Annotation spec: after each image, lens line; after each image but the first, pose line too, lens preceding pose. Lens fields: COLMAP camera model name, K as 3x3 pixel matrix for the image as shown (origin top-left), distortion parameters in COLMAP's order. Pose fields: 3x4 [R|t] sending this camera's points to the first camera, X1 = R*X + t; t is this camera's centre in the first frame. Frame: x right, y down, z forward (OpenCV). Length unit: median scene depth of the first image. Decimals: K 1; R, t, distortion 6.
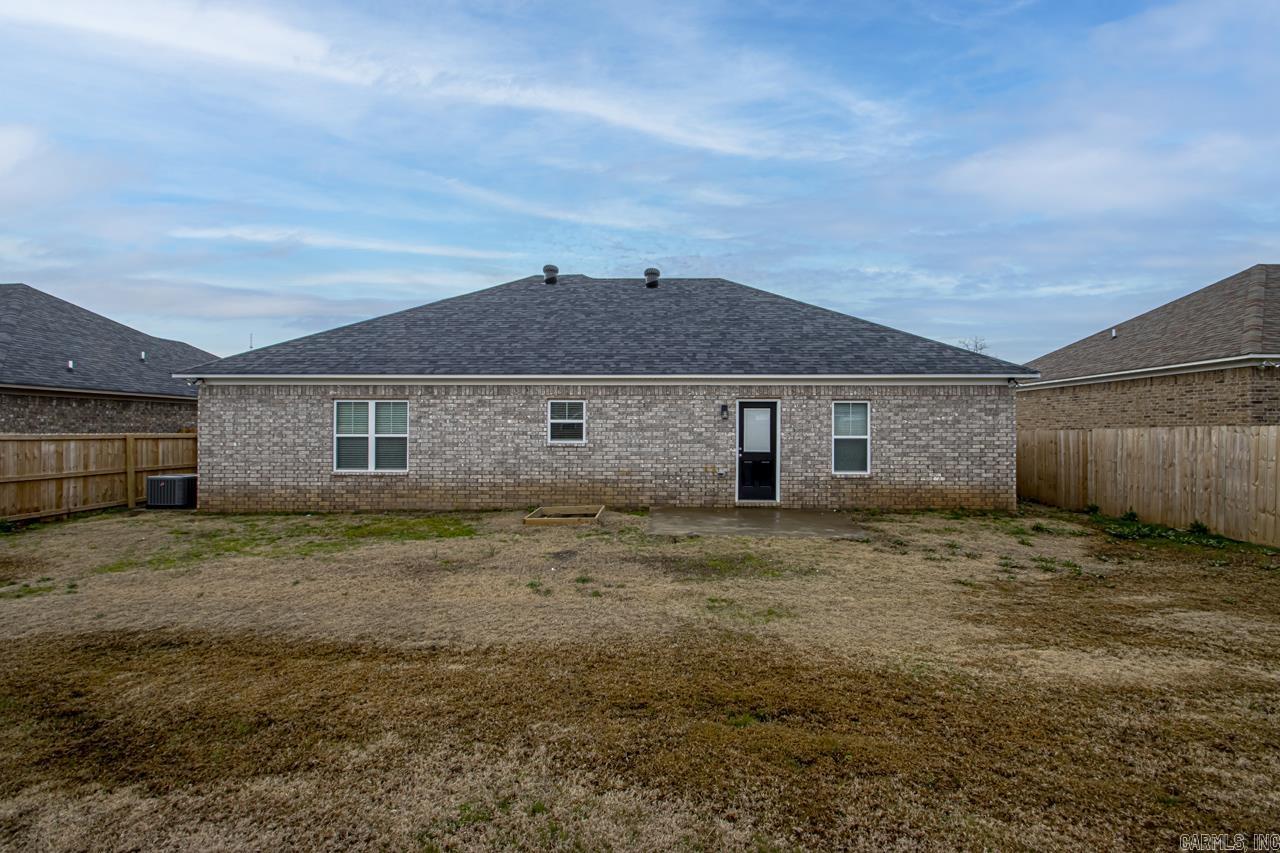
lens RADIAL K [[602.4, 0, 661.6], [0, 602.4, 416.1], [0, 0, 1]] dist [0.013977, -0.015054]
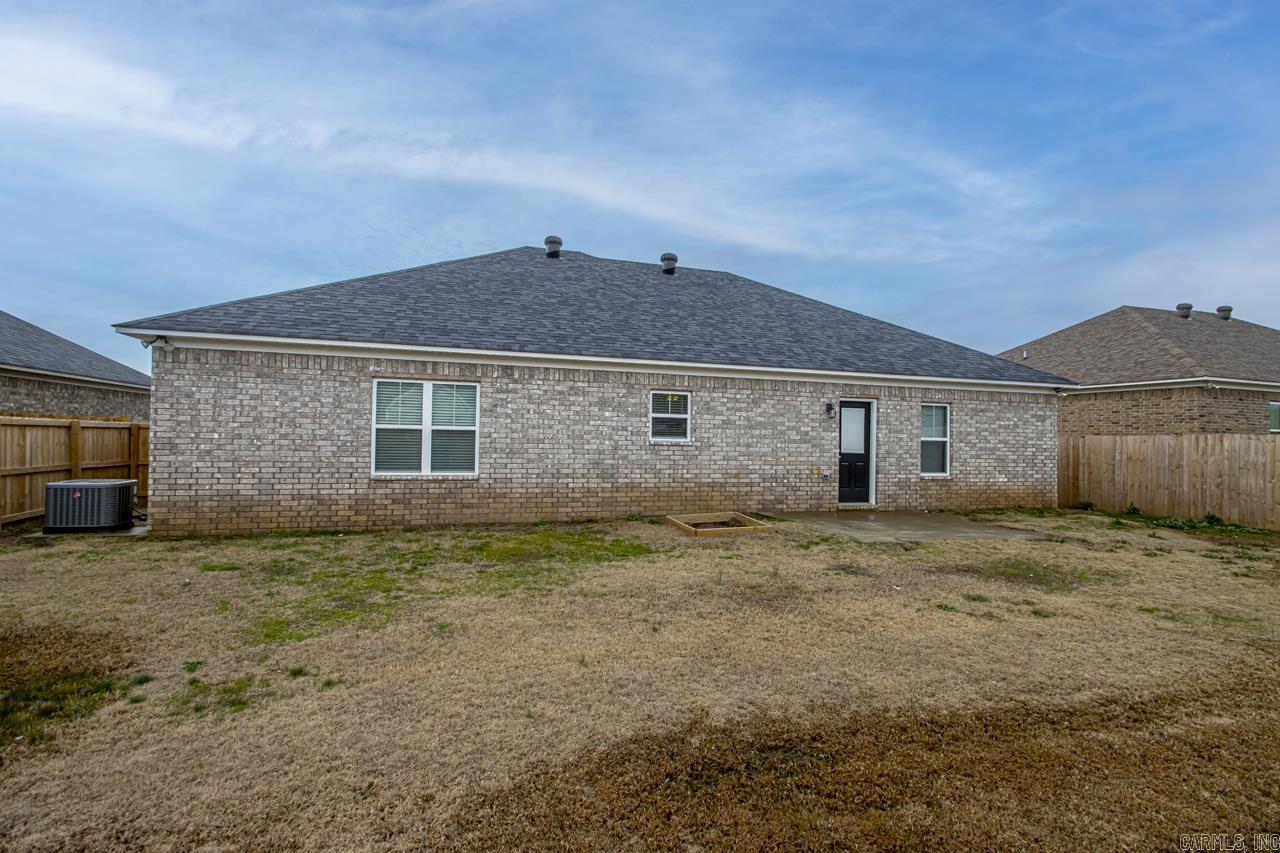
lens RADIAL K [[602.4, 0, 634.0], [0, 602.4, 423.3], [0, 0, 1]] dist [0.013977, -0.015054]
pose [[0.946299, 0.024354, 0.322375, -0.486571], [-0.025366, 0.999678, -0.001063, 0.021562], [-0.322297, -0.007172, 0.946612, 0.196650]]
